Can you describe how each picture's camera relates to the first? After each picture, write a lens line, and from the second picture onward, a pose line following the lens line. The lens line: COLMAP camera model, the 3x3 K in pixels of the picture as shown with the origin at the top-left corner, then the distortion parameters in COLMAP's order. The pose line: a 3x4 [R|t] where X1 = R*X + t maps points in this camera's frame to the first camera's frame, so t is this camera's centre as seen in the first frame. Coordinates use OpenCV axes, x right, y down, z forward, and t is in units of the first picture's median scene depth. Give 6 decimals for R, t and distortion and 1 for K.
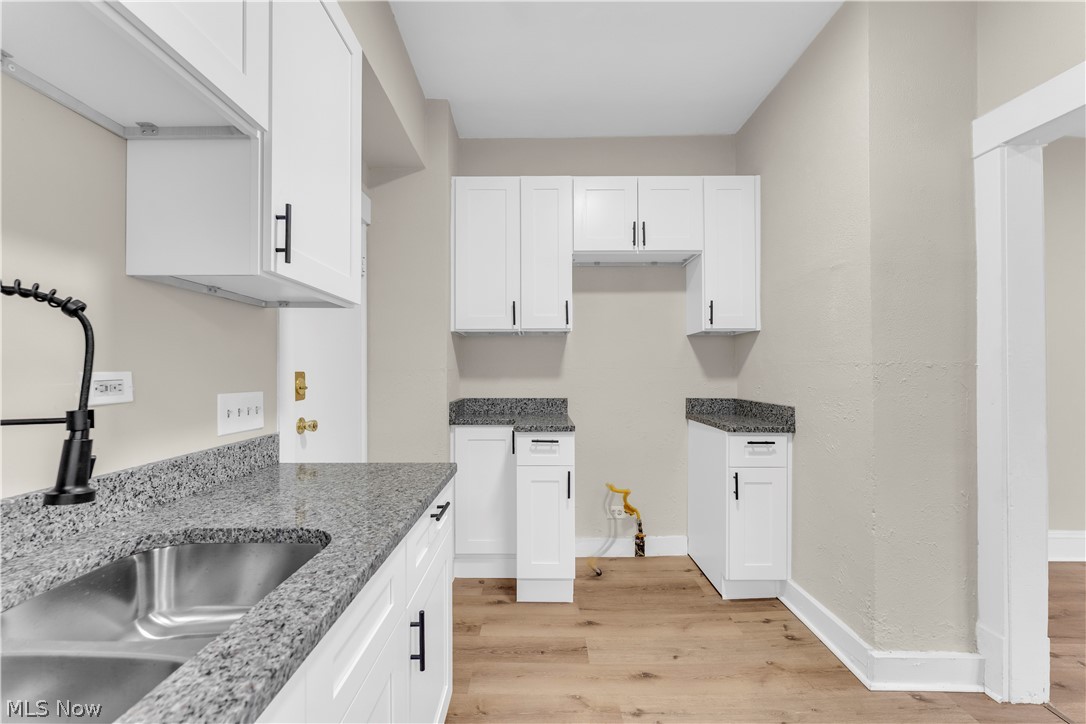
lens RADIAL K [[441.1, 0, 538.5], [0, 441.1, 362.8], [0, 0, 1]] dist [0.001803, 0.000000]
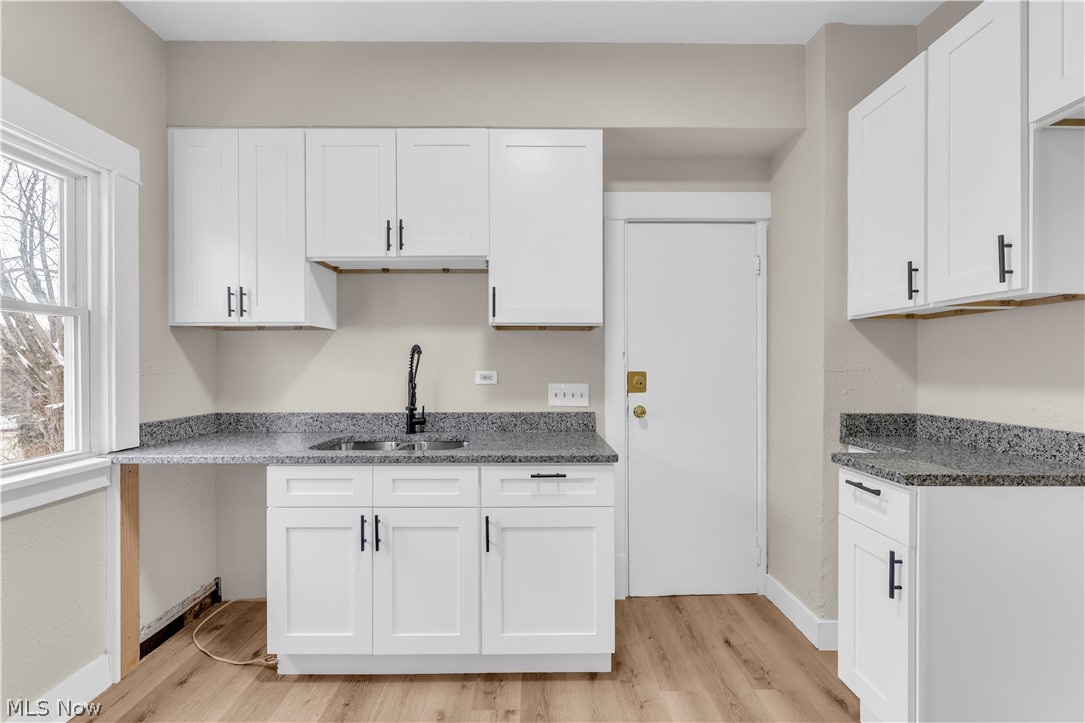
lens RADIAL K [[440.7, 0, 536.9], [0, 440.7, 365.3], [0, 0, 1]] dist [0.001803, 0.000000]
pose [[0.004727, -0.002405, -0.999986, 1.131402], [0.016354, 0.999864, -0.002327, -0.001493], [0.999855, -0.016343, 0.004765, 0.957784]]
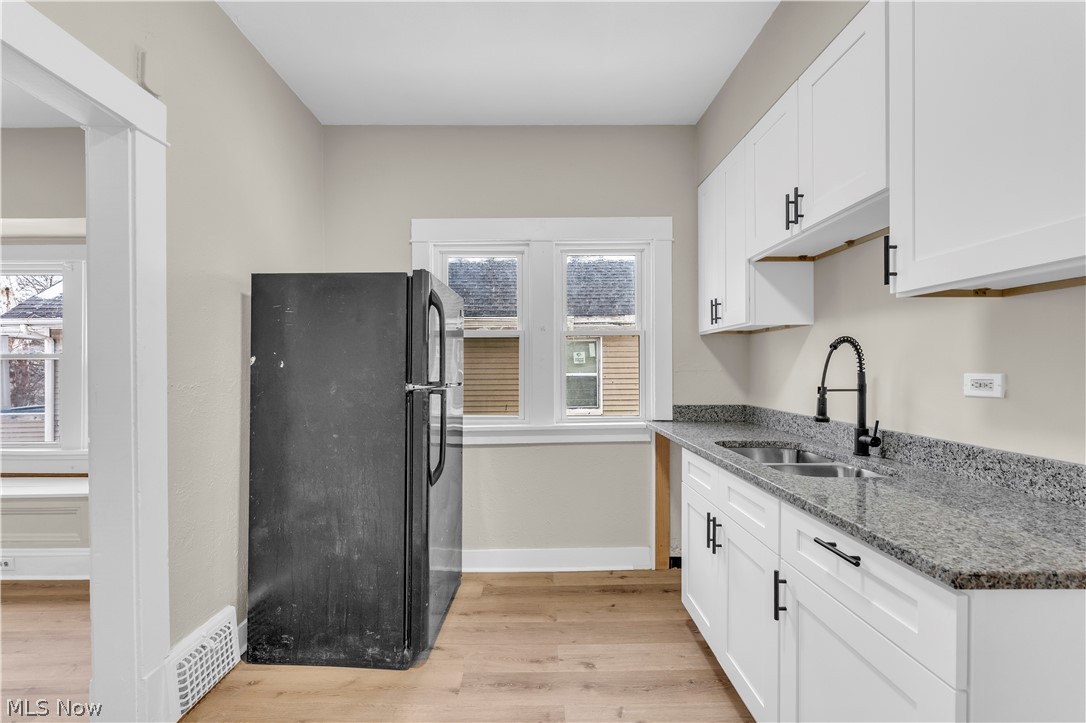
lens RADIAL K [[441.1, 0, 538.4], [0, 441.1, 368.0], [0, 0, 1]] dist [0.001803, 0.000000]
pose [[-0.999844, -0.000260, -0.017642, 0.333245], [-0.000061, 0.999936, -0.011305, 0.014153], [0.017644, -0.011302, -0.999780, 1.775915]]
